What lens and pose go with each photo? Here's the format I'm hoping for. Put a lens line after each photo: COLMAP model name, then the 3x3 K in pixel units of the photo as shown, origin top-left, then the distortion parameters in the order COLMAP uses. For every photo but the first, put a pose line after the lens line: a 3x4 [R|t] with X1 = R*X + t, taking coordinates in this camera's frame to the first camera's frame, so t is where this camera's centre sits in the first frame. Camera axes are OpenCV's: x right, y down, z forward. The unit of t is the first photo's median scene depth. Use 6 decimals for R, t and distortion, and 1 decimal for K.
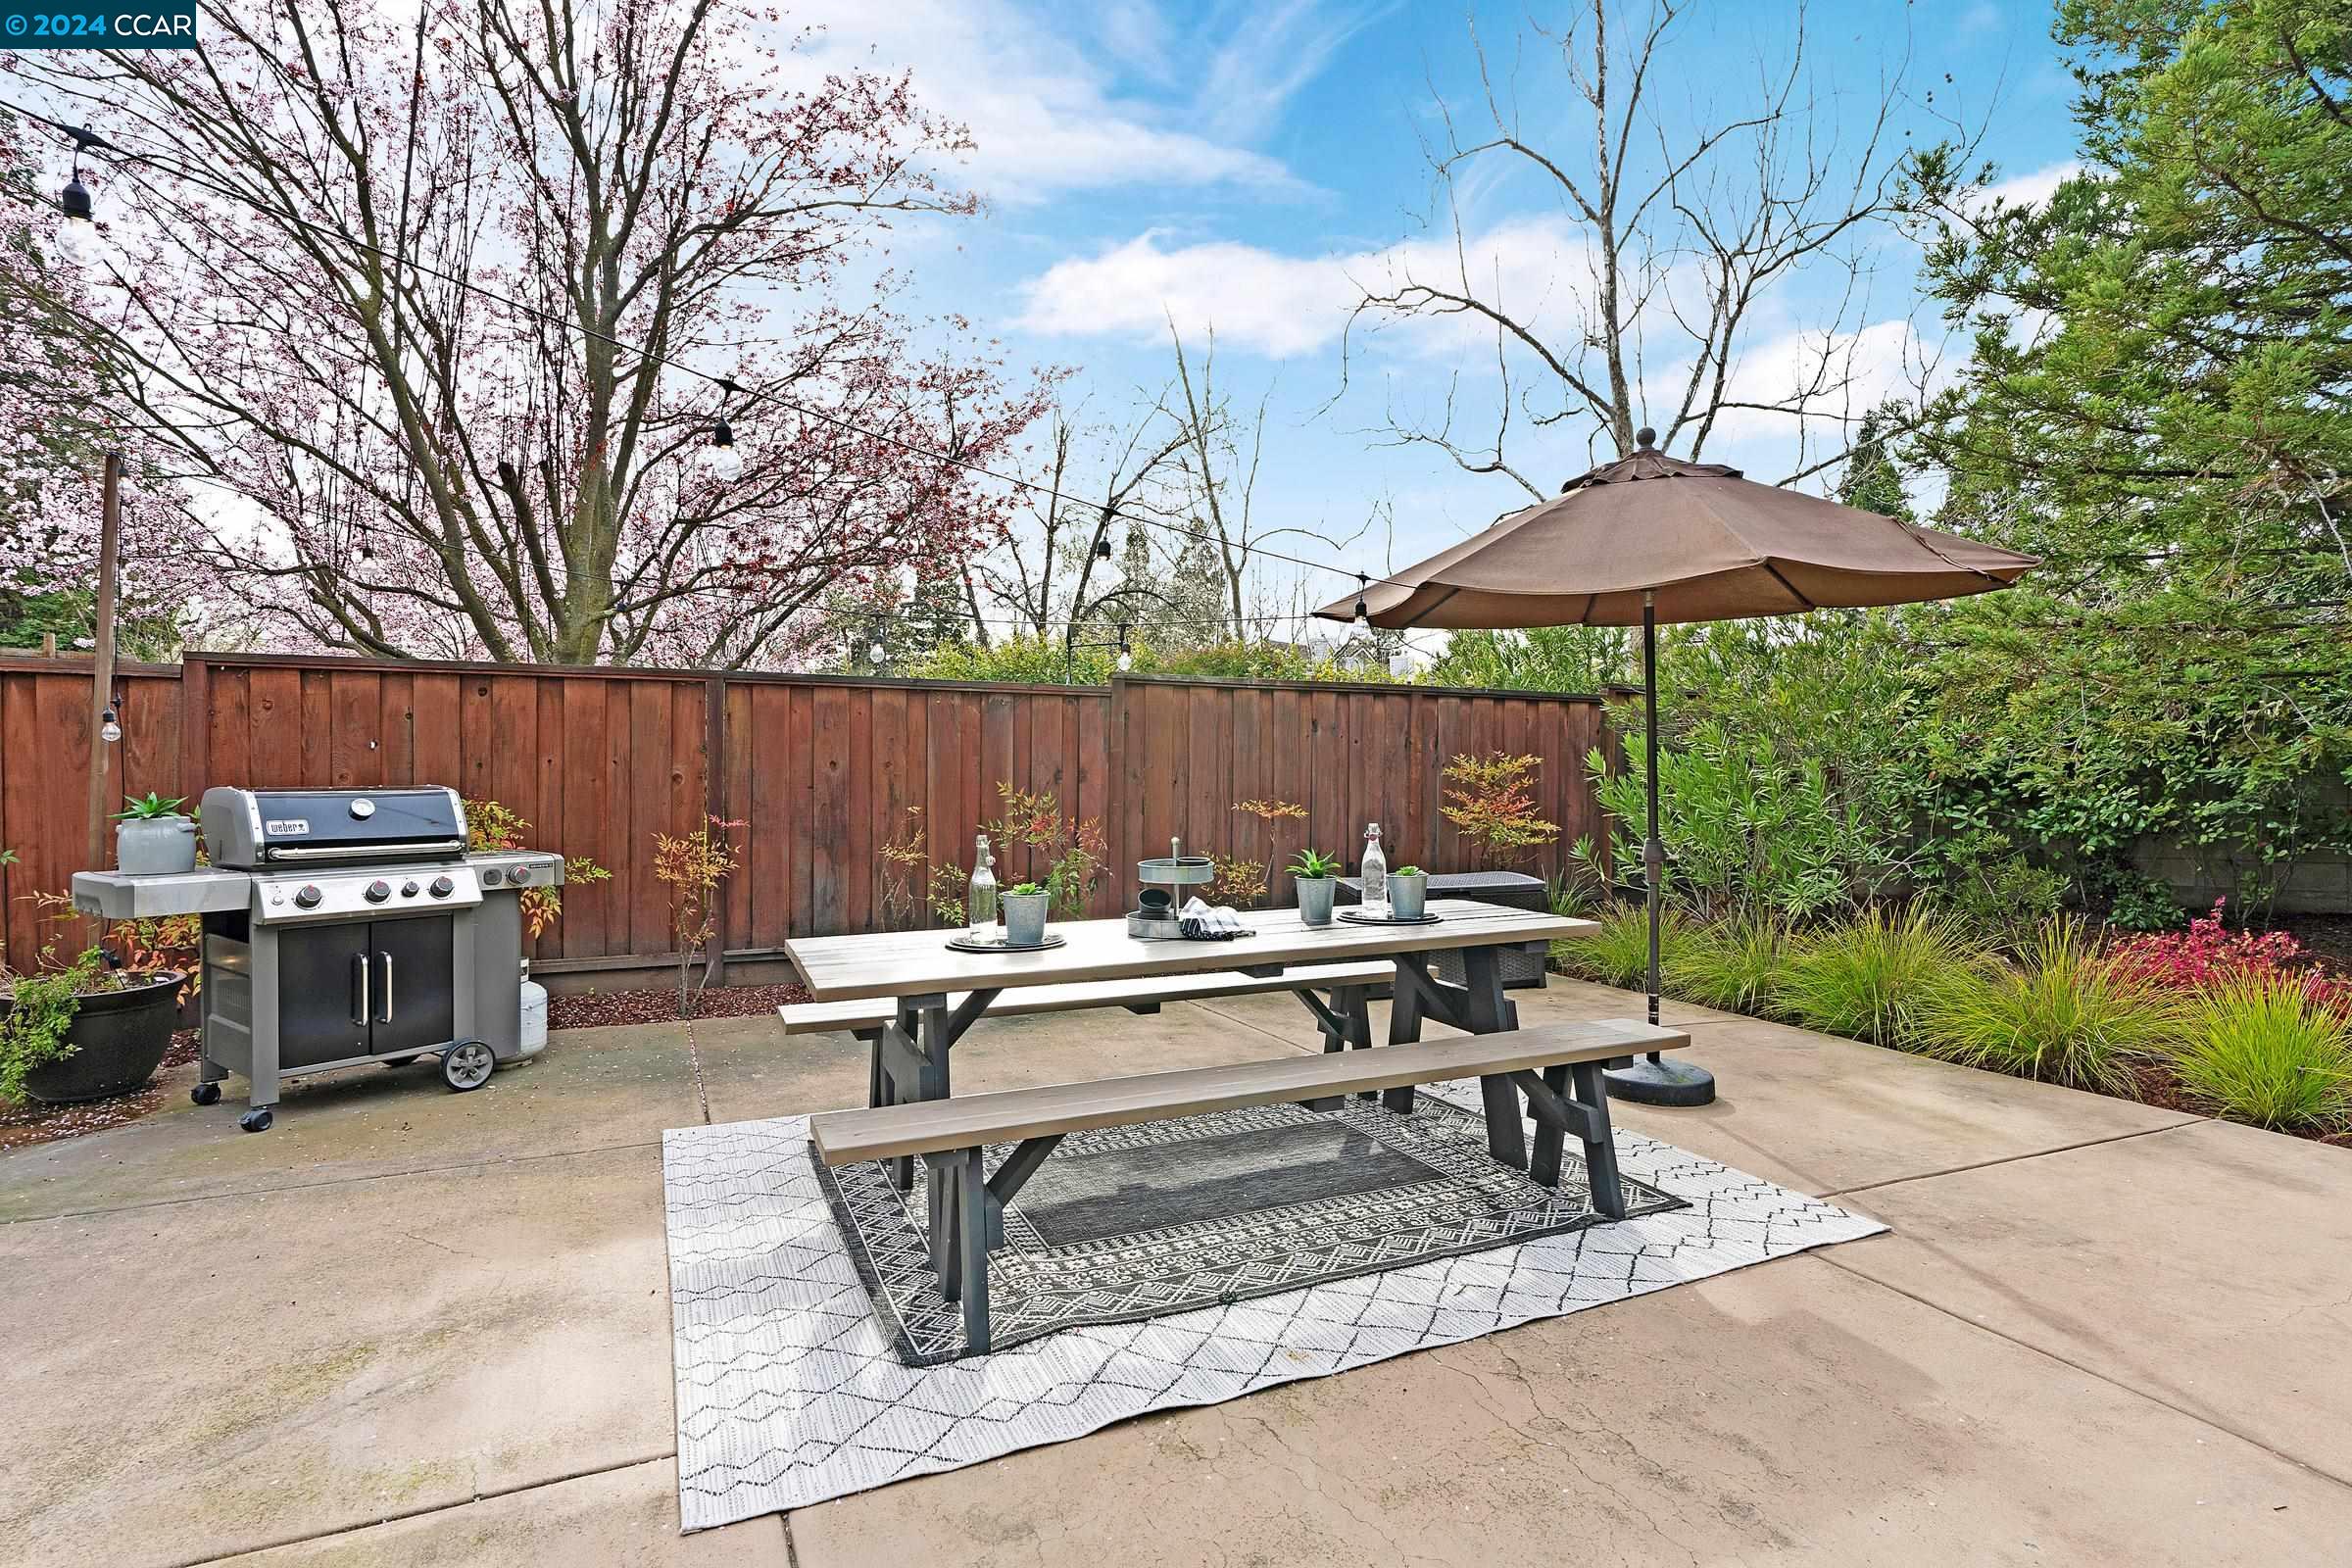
lens RADIAL K [[1181.3, 0, 1189.1], [0, 1181.3, 762.9], [0, 0, 1]] dist [-0.004171, -0.000956]
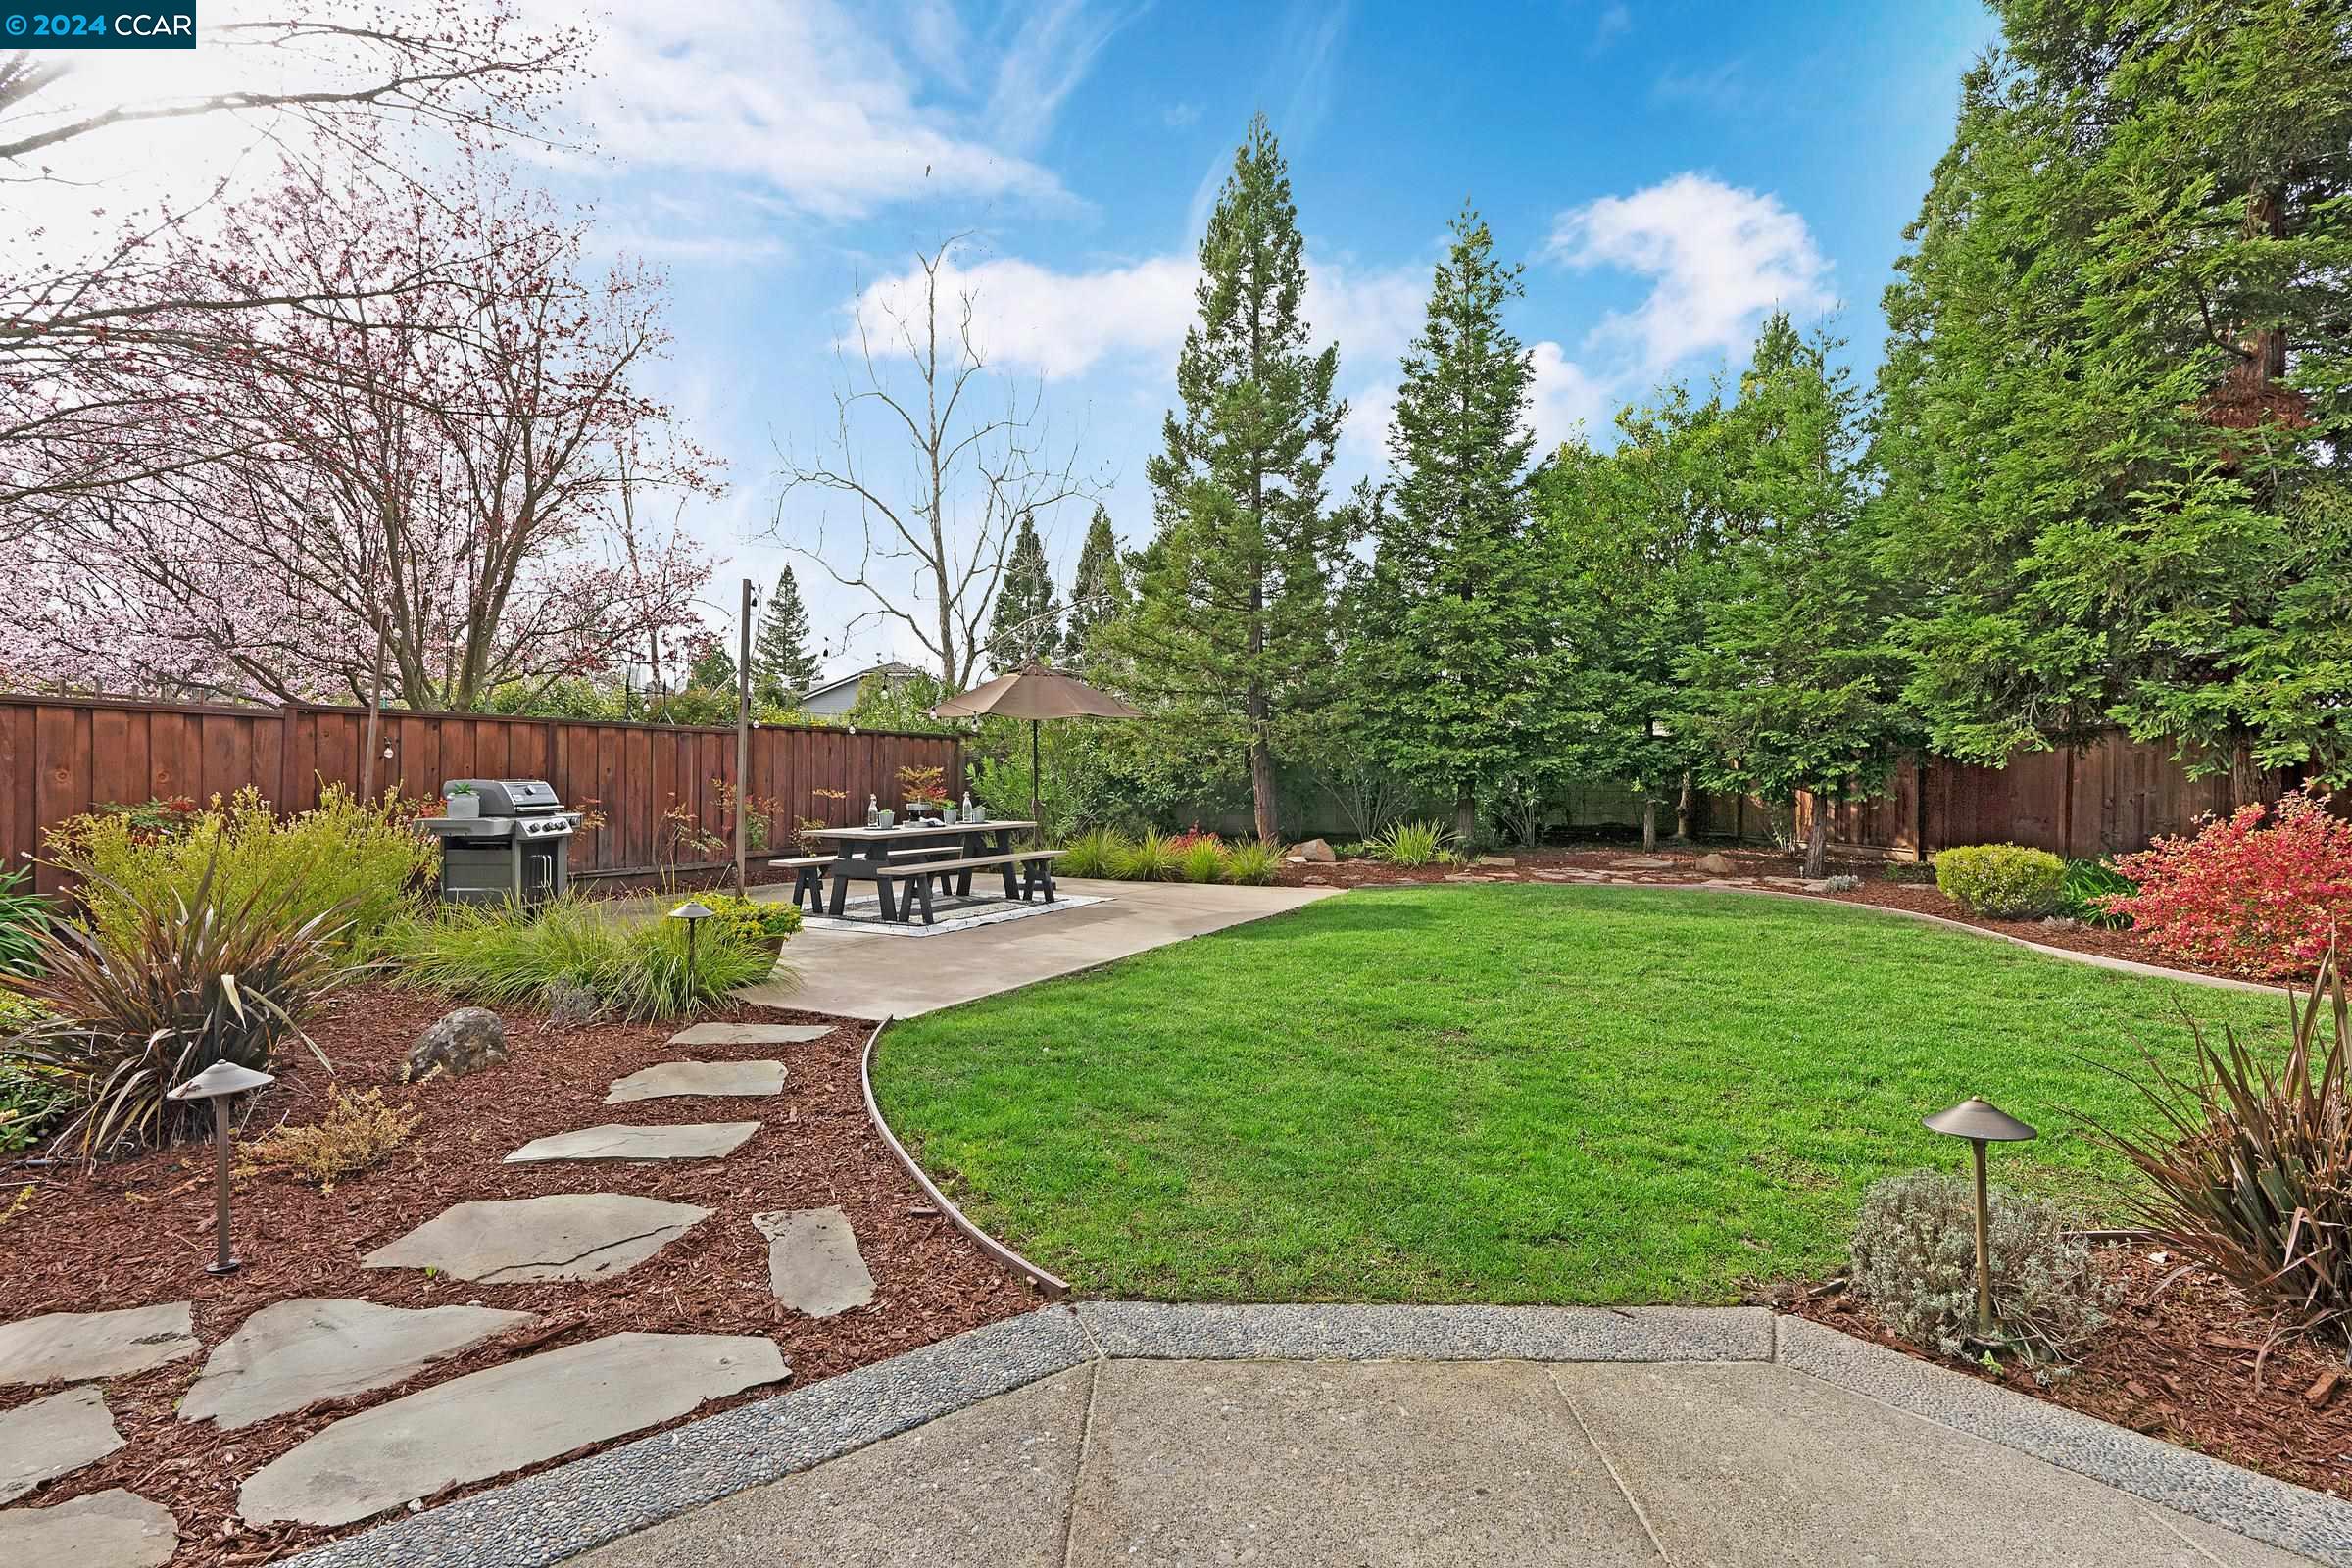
lens RADIAL K [[1114.0, 0, 1184.3], [0, 1114.0, 780.9], [0, 0, 1]] dist [-0.011140, 0.000329]
pose [[0.778214, -0.000418, 0.627999, -0.816592], [-0.004434, 0.999971, 0.006161, 0.004309], [-0.627983, -0.007579, 0.778190, -1.048003]]
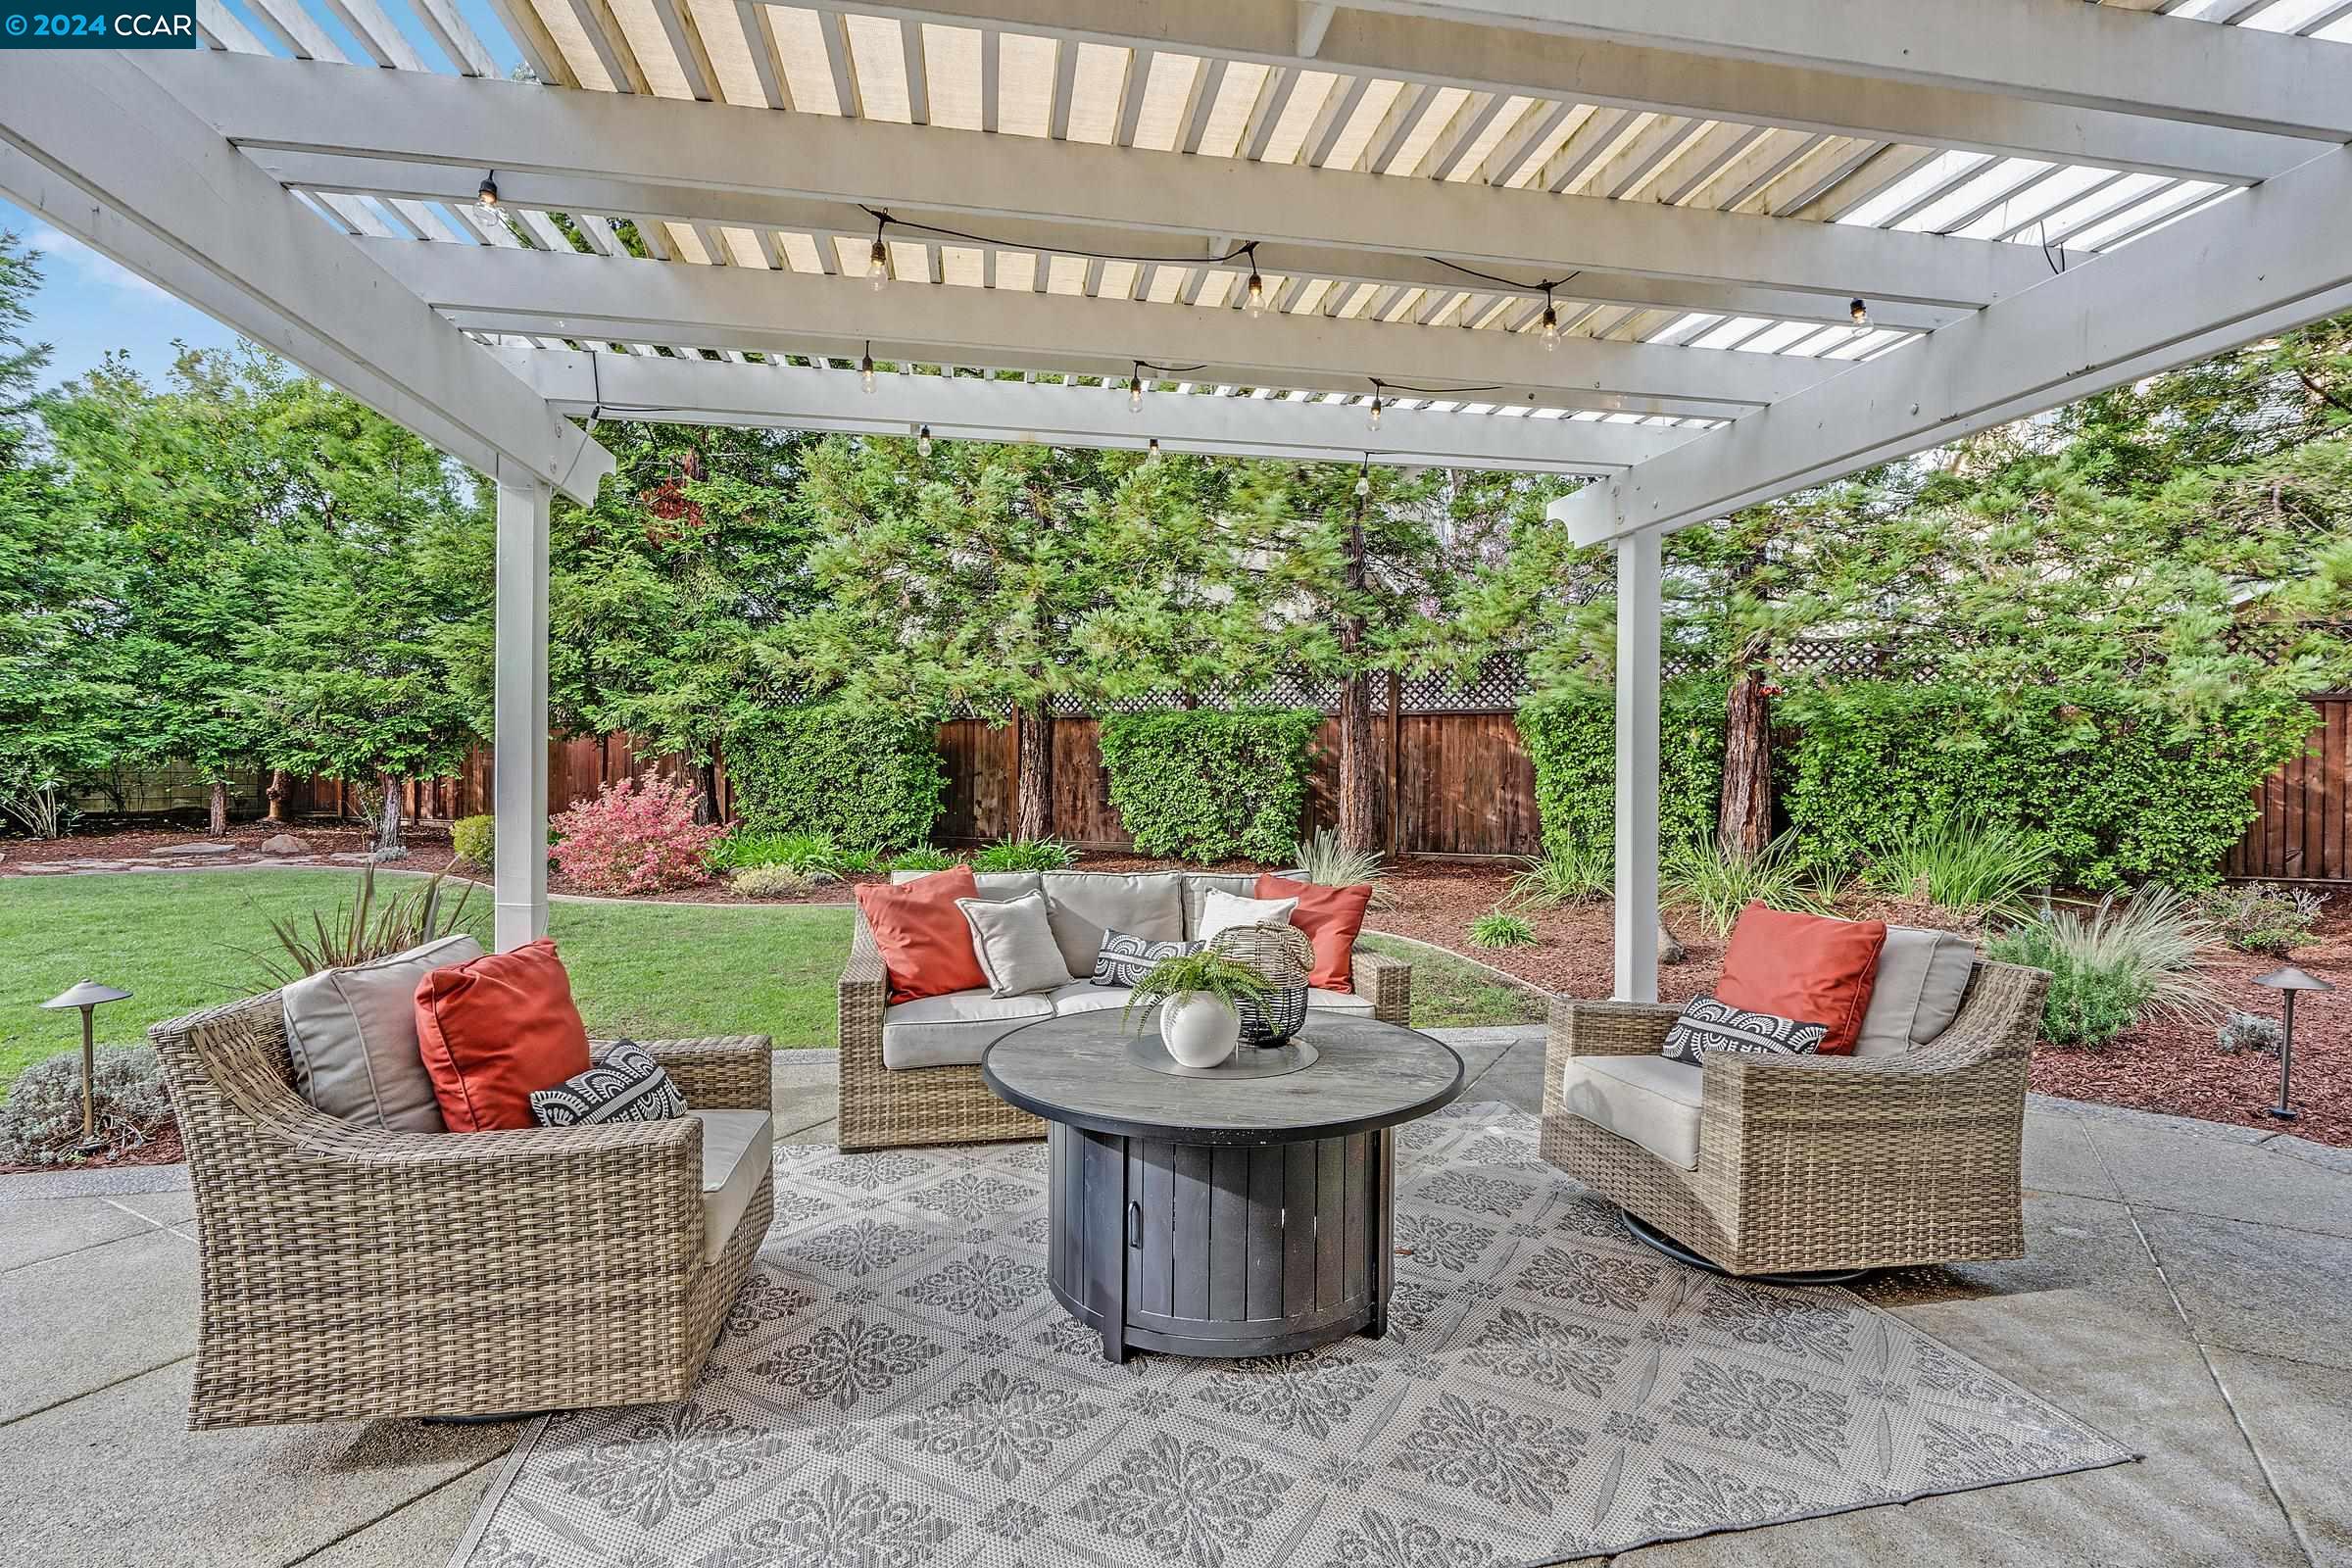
lens RADIAL K [[1085.0, 0, 1169.4], [0, 1085.0, 774.0], [0, 0, 1]] dist [0.001864, 0.000198]
pose [[-0.140400, -0.007299, 0.990068, -1.044845], [-0.011974, 0.999912, 0.005674, 0.005372], [-0.990022, -0.011059, -0.140475, -1.542410]]
